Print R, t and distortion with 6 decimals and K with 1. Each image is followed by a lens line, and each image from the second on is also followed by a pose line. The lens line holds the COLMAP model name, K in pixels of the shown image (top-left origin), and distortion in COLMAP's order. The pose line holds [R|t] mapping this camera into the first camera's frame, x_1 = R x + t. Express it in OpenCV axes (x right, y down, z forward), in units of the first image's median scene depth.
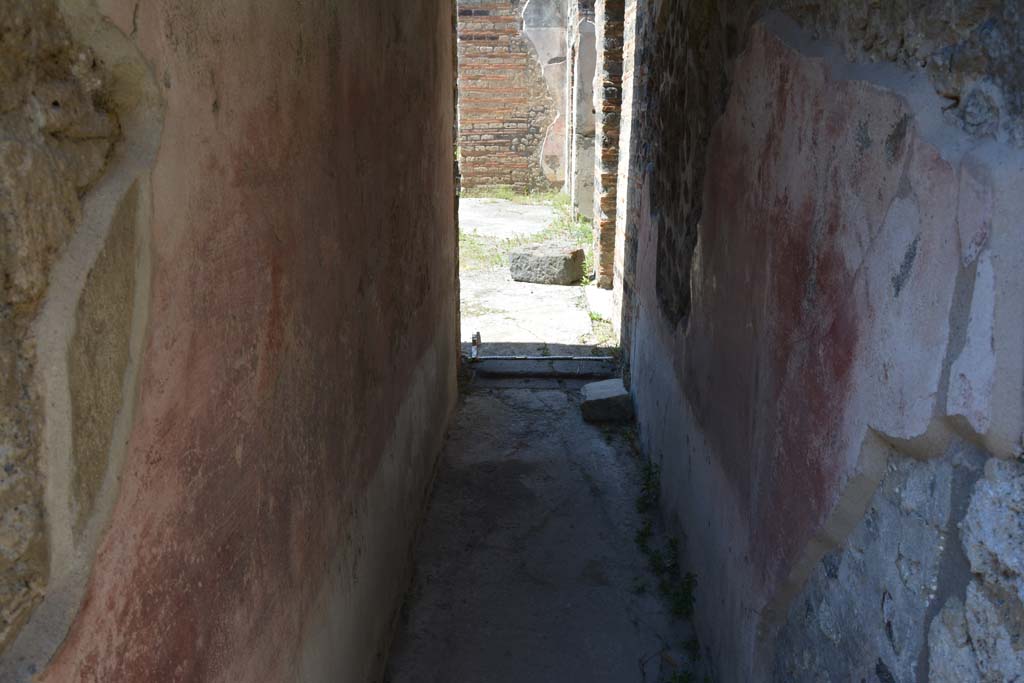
lens RADIAL K [[786.3, 0, 512.0], [0, 786.3, 341.5], [0, 0, 1]] dist [-0.152900, 0.081993]
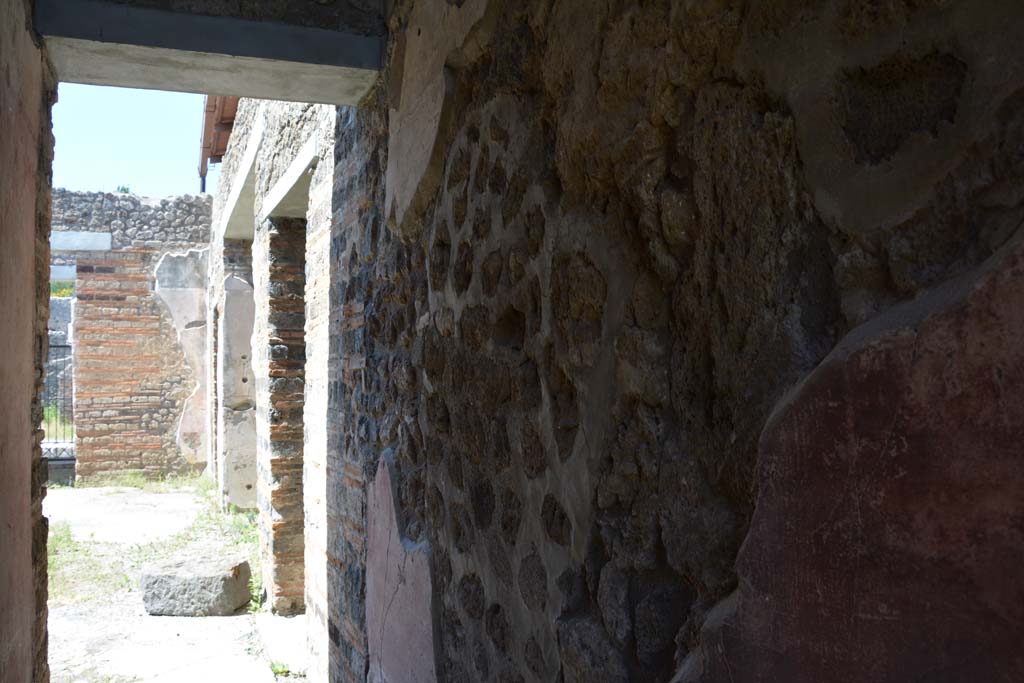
lens RADIAL K [[786.3, 0, 512.0], [0, 786.3, 341.5], [0, 0, 1]] dist [-0.152900, 0.081993]
pose [[0.898961, 0.005327, 0.437997, -0.000882], [0.141538, 0.942754, -0.301963, -0.040244], [-0.414532, 0.333446, 0.846745, 0.149688]]
